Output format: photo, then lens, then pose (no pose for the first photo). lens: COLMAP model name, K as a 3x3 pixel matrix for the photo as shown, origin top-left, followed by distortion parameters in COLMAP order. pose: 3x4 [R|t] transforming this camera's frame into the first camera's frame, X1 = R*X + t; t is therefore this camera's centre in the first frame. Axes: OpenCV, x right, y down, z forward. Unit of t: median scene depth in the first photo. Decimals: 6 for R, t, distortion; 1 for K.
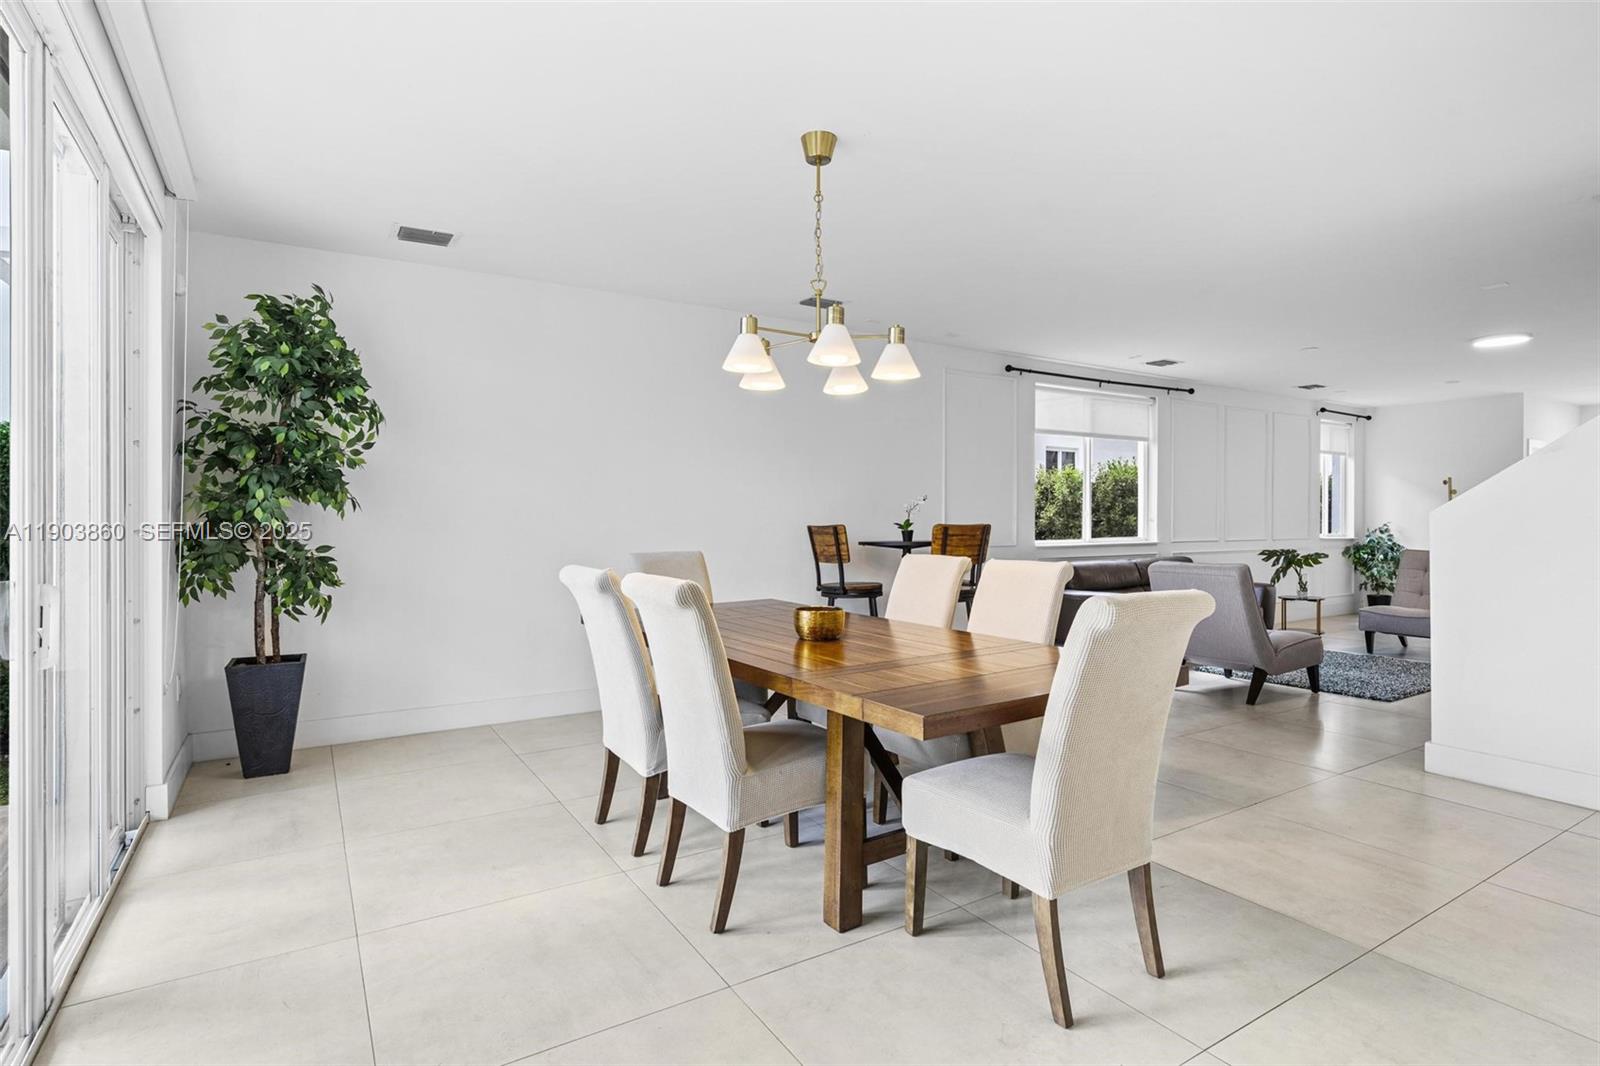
lens RADIAL K [[799.0, 0, 788.7], [0, 799.0, 509.4], [0, 0, 1]] dist [-0.000233, -0.000431]
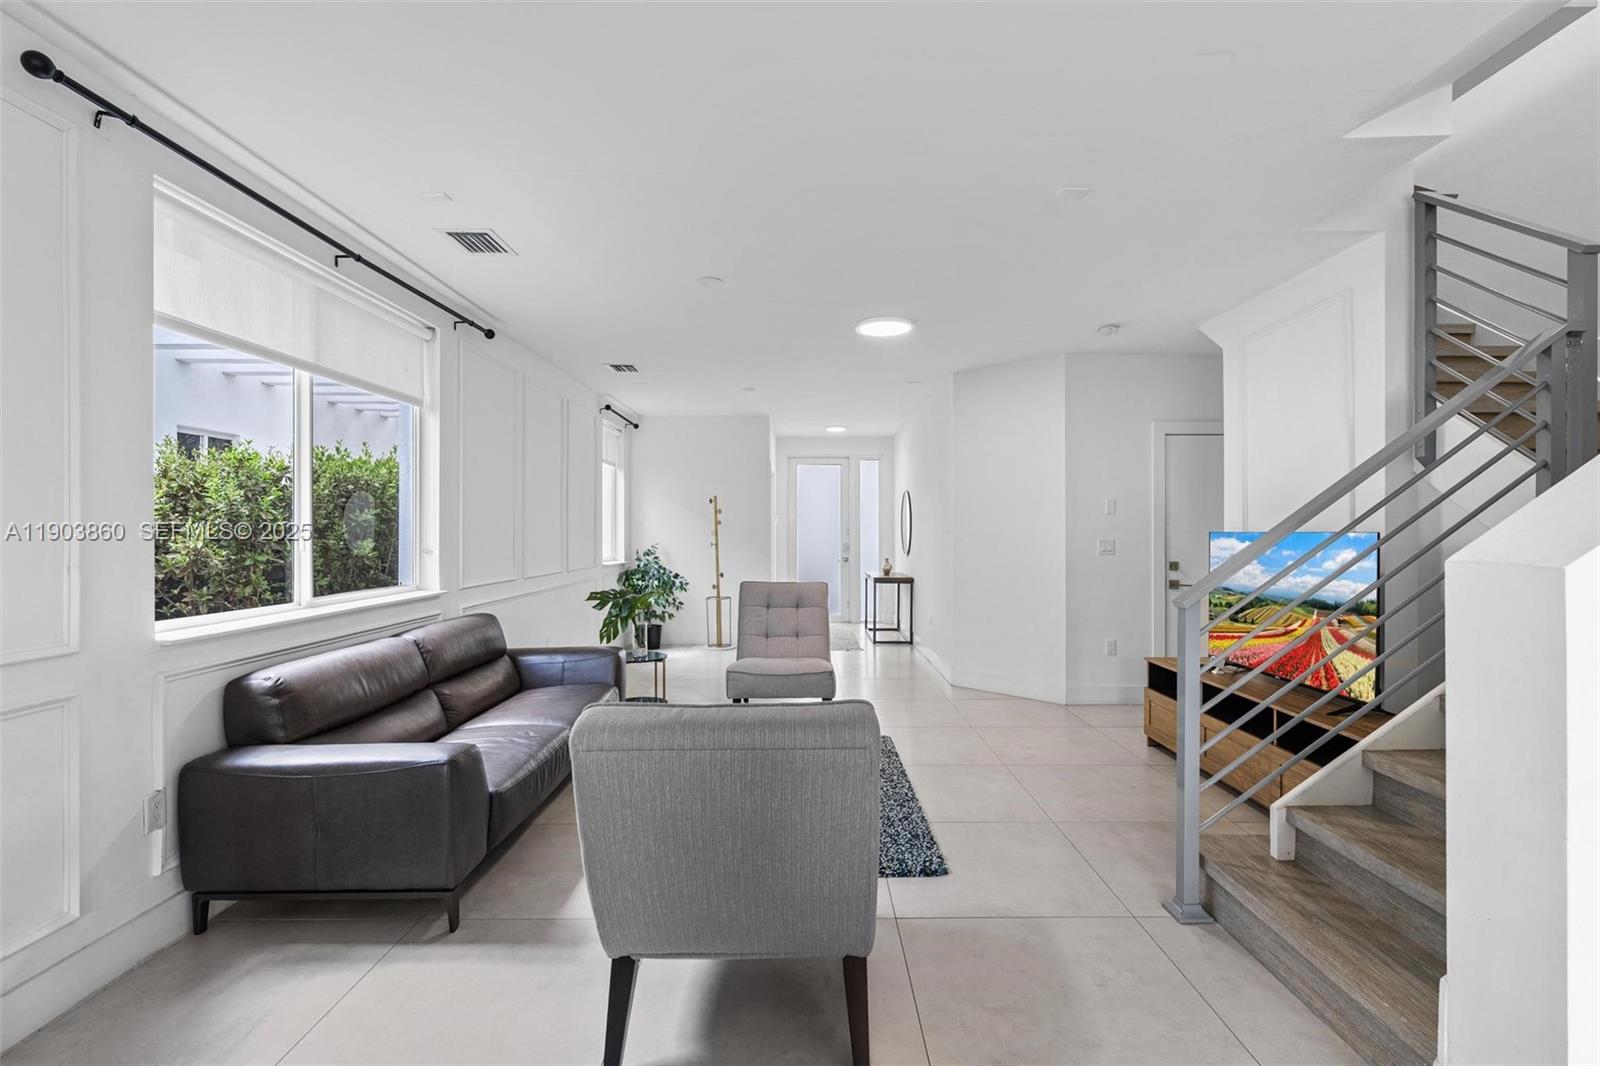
lens RADIAL K [[719.4, 0, 800.0], [0, 719.4, 533.0], [0, 0, 1]] dist [-0.001789, 0.000406]
pose [[0.513227, -0.007206, 0.858222, 0.149601], [-0.001252, 0.999957, 0.009144, -0.003911], [-0.858252, -0.005767, 0.513197, 0.485511]]
